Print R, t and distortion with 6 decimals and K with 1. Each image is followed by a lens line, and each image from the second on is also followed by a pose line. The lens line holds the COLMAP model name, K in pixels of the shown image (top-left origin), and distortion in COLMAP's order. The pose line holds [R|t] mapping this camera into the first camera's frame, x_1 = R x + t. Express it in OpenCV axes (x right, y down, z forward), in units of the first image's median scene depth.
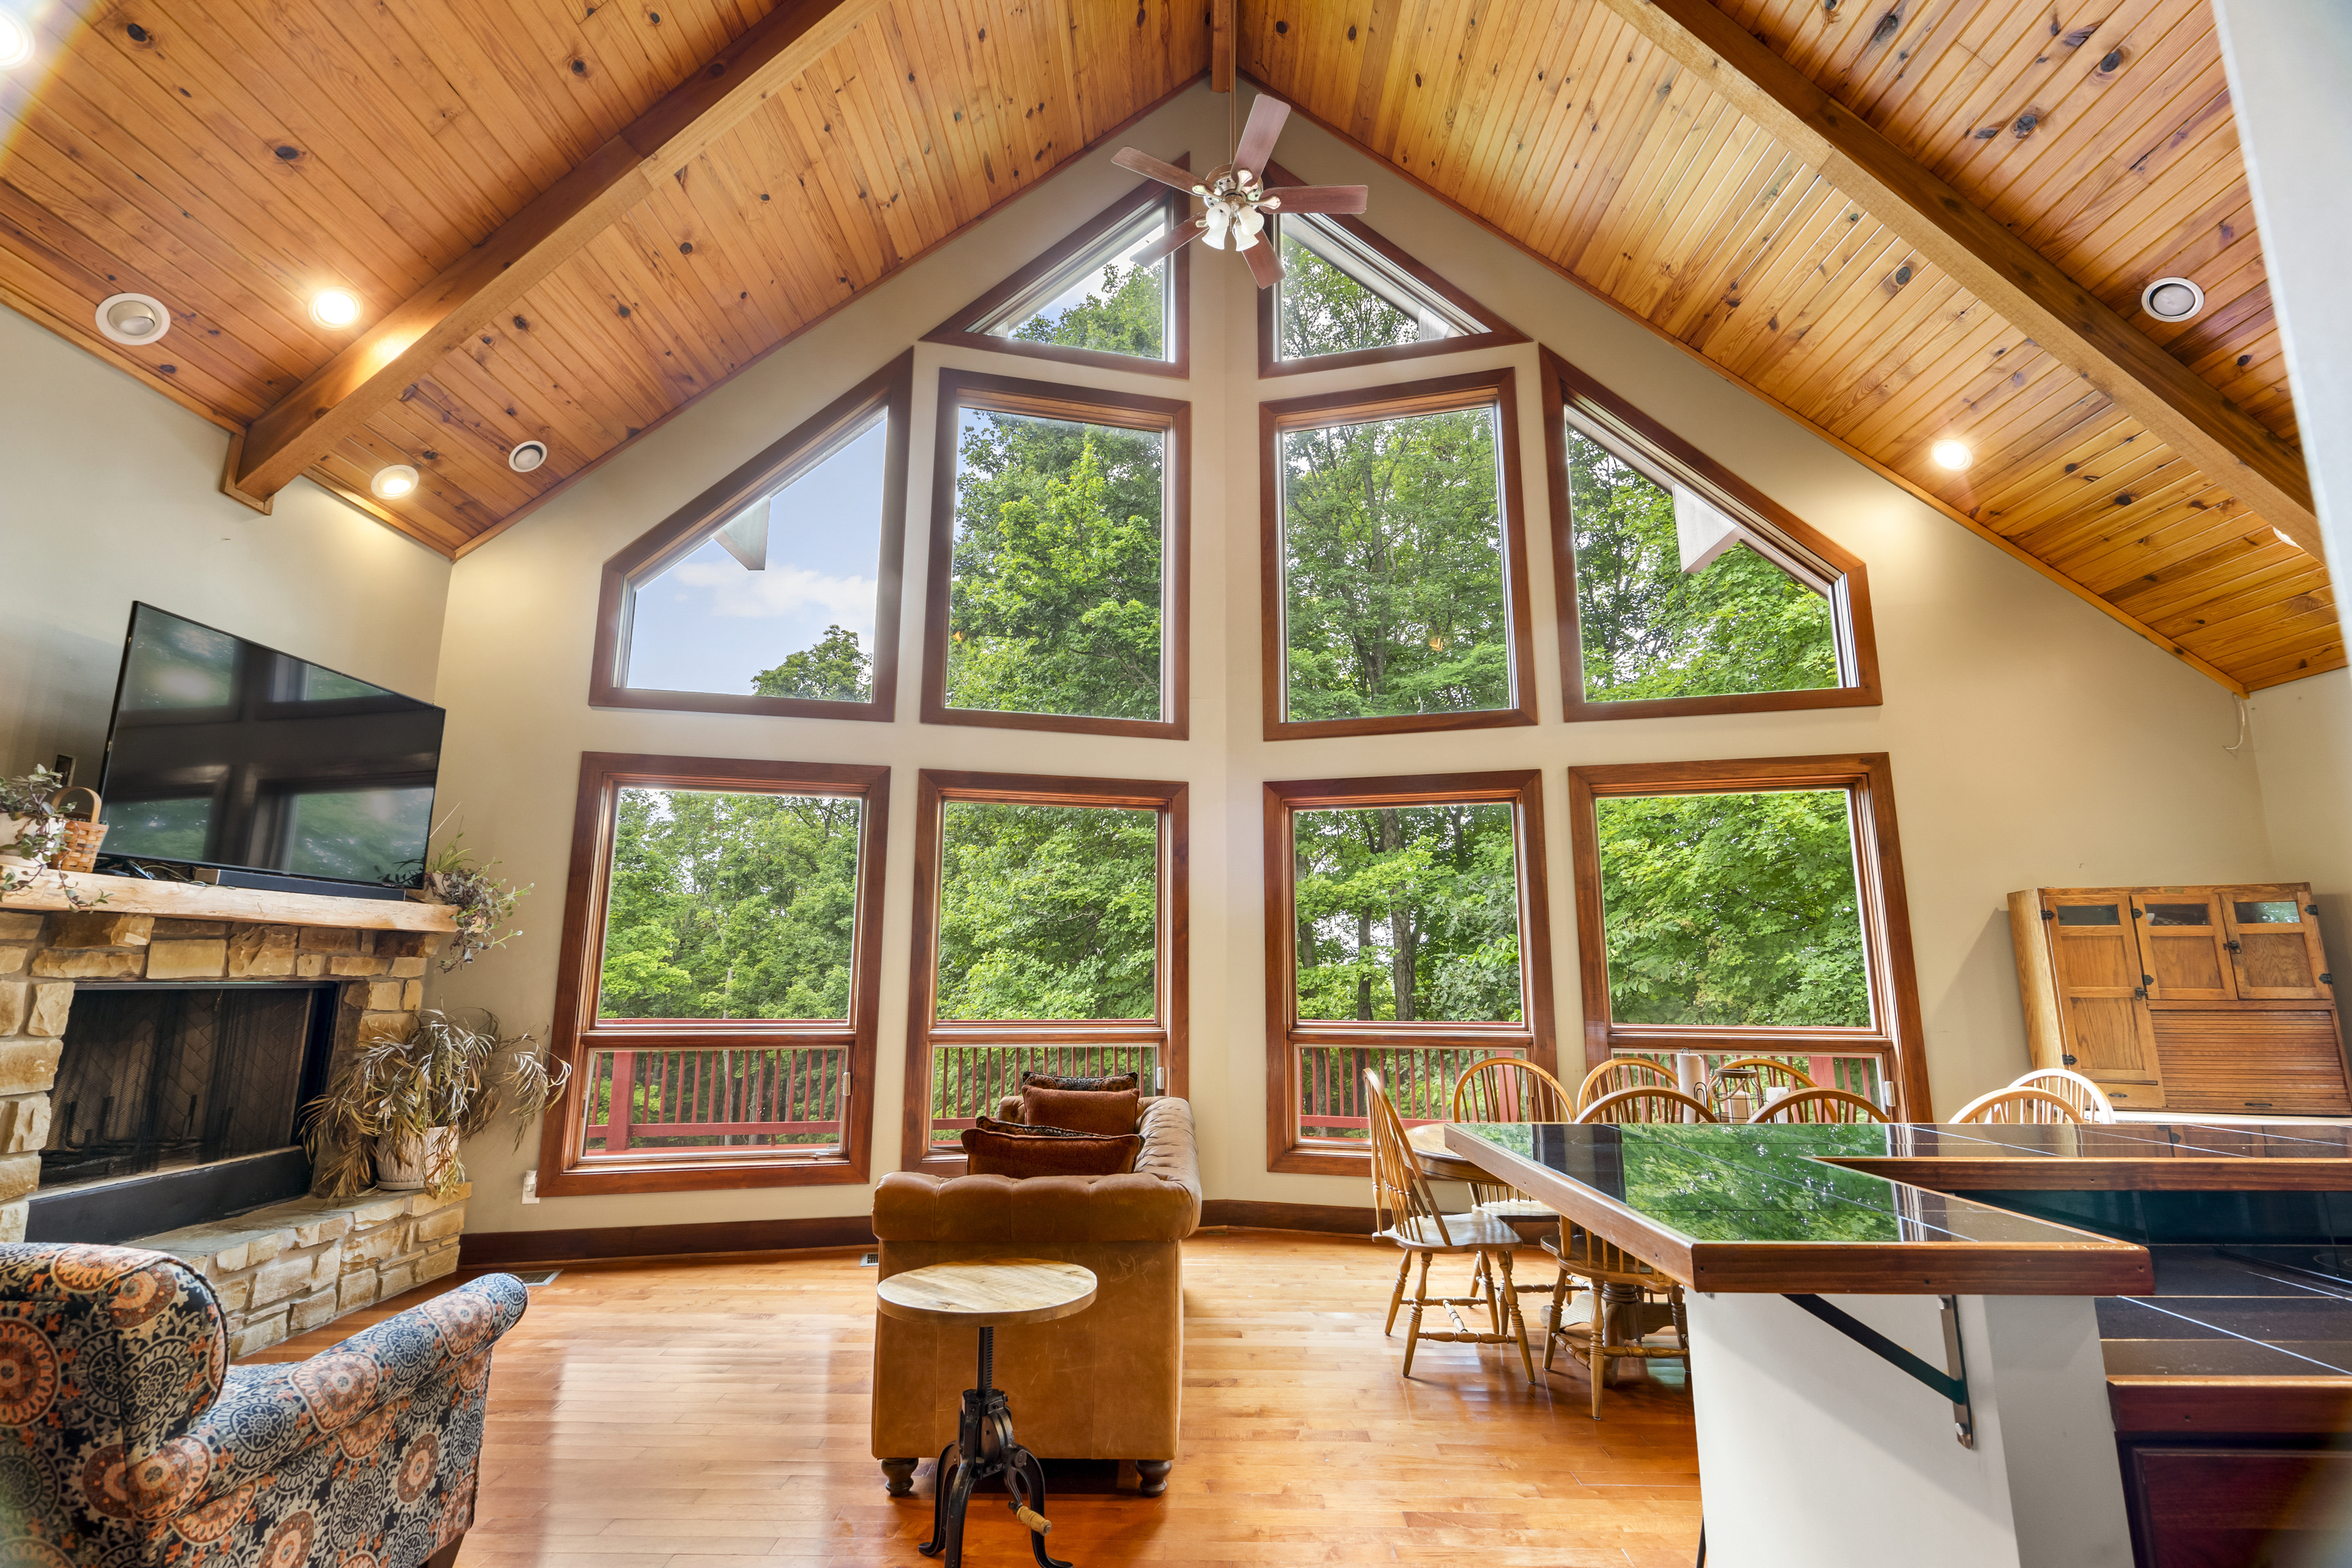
lens RADIAL K [[1059.6, 0, 1176.0], [0, 1059.6, 784.0], [0, 0, 1]] dist [-0.002732, -0.000311]
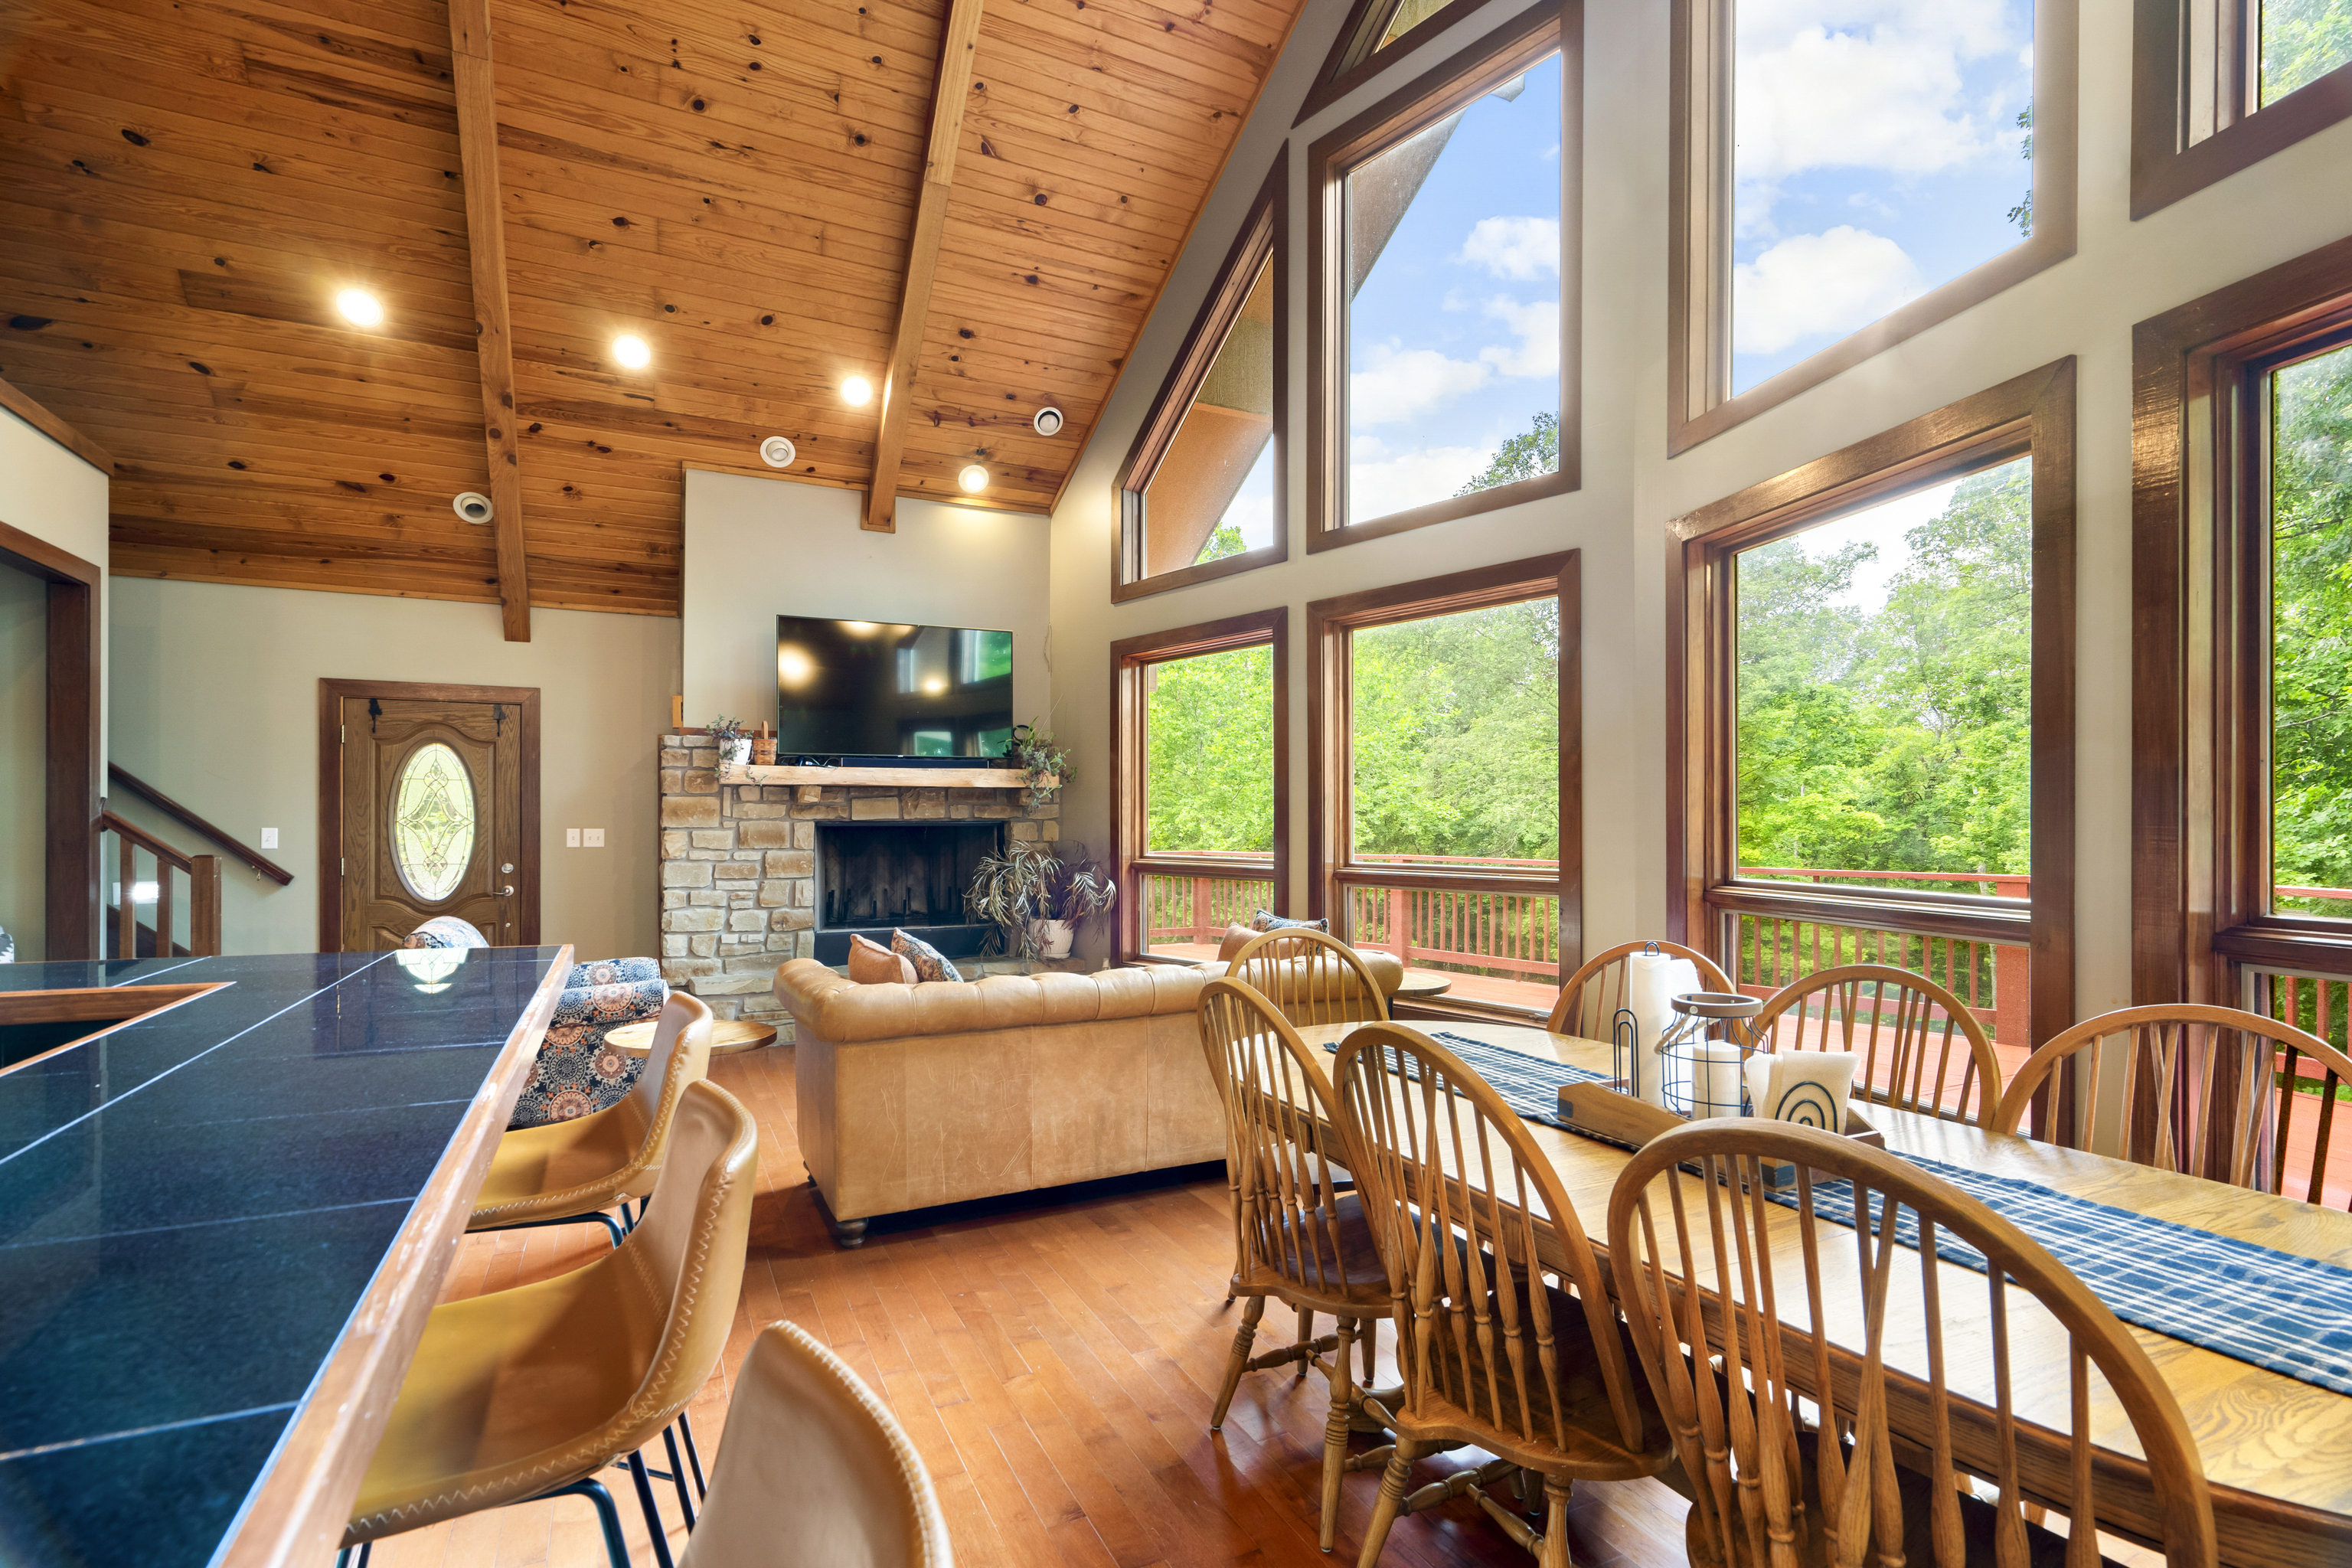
lens RADIAL K [[1096.2, 0, 1174.5], [0, 1096.2, 821.4], [0, 0, 1]] dist [0.000784, 0.000090]
pose [[0.451576, -0.004252, -0.892222, 0.651141], [0.163911, 0.983365, 0.078273, 0.091124], [0.877047, -0.181592, 0.444761, 0.455123]]
